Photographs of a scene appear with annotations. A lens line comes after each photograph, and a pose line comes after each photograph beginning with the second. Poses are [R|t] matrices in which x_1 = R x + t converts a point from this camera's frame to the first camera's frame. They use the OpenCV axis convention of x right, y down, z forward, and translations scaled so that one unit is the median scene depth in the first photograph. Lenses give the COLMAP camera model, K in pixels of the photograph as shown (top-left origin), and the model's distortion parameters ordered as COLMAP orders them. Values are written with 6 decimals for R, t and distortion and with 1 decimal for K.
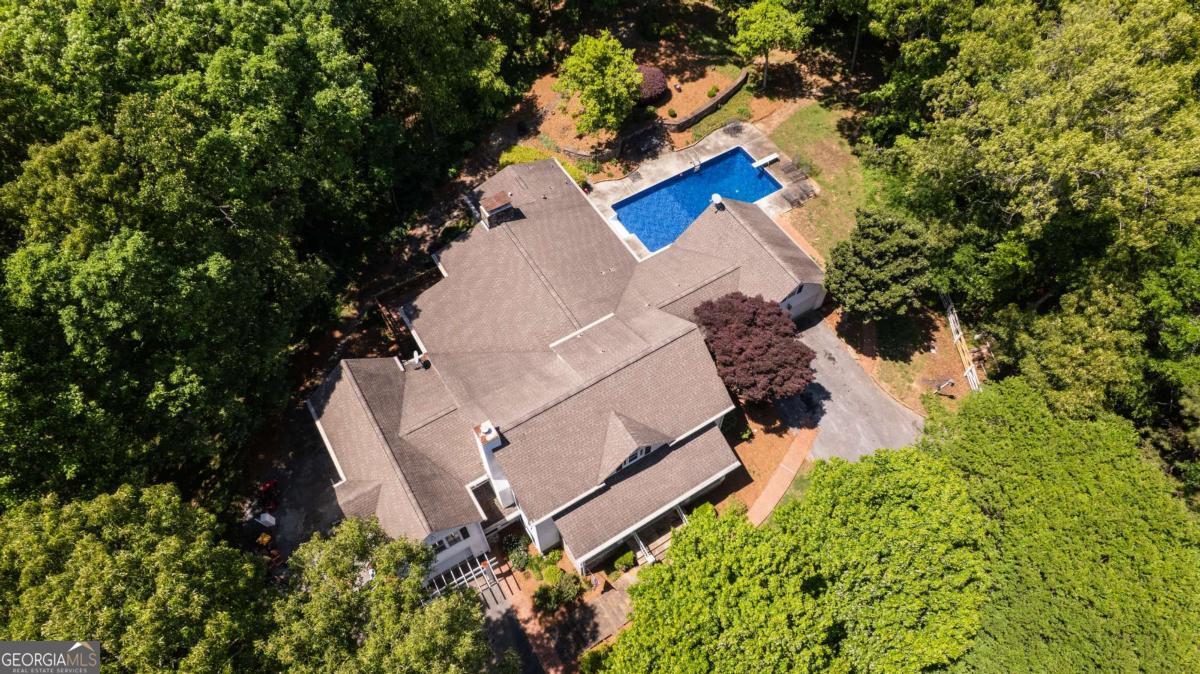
lens RADIAL K [[759.7, 0, 592.2], [0, 759.7, 311.4], [0, 0, 1]] dist [-0.089984, 0.195090]
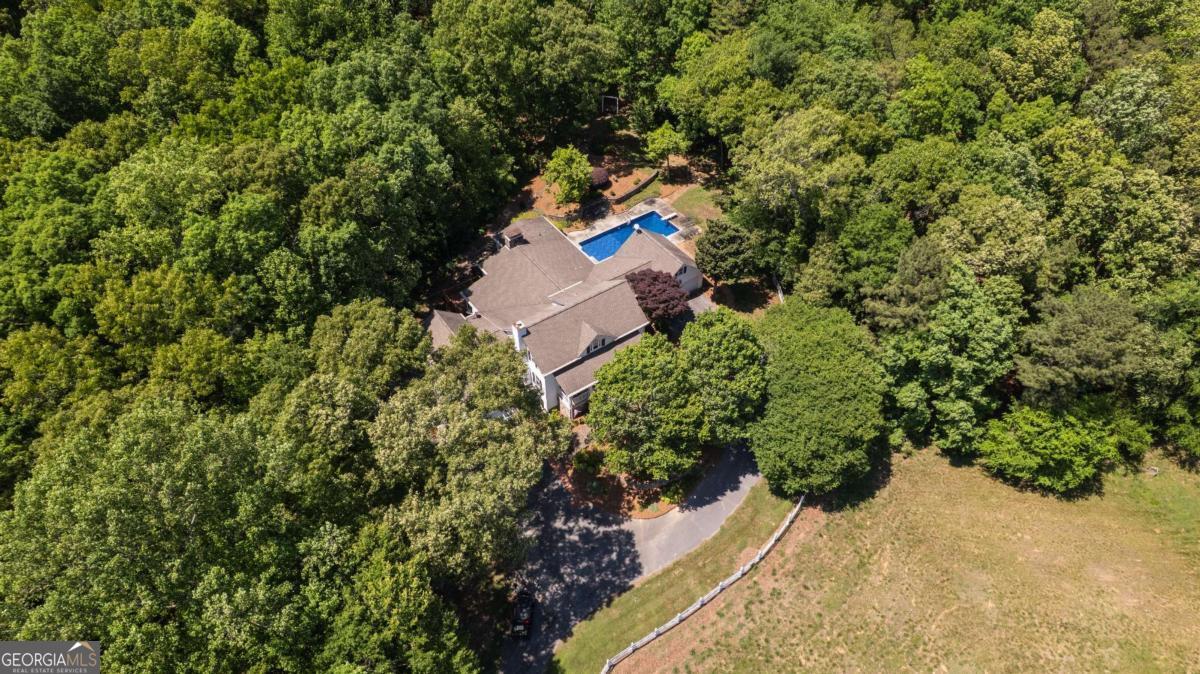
lens RADIAL K [[767.6, 0, 600.0], [0, 767.6, 337.0], [0, 0, 1]] dist [0.001216, 0.000733]
pose [[0.997872, -0.042238, 0.049683, -0.020582], [0.050818, 0.981129, -0.186559, 0.376105], [-0.040866, 0.188687, 0.981187, -0.624370]]
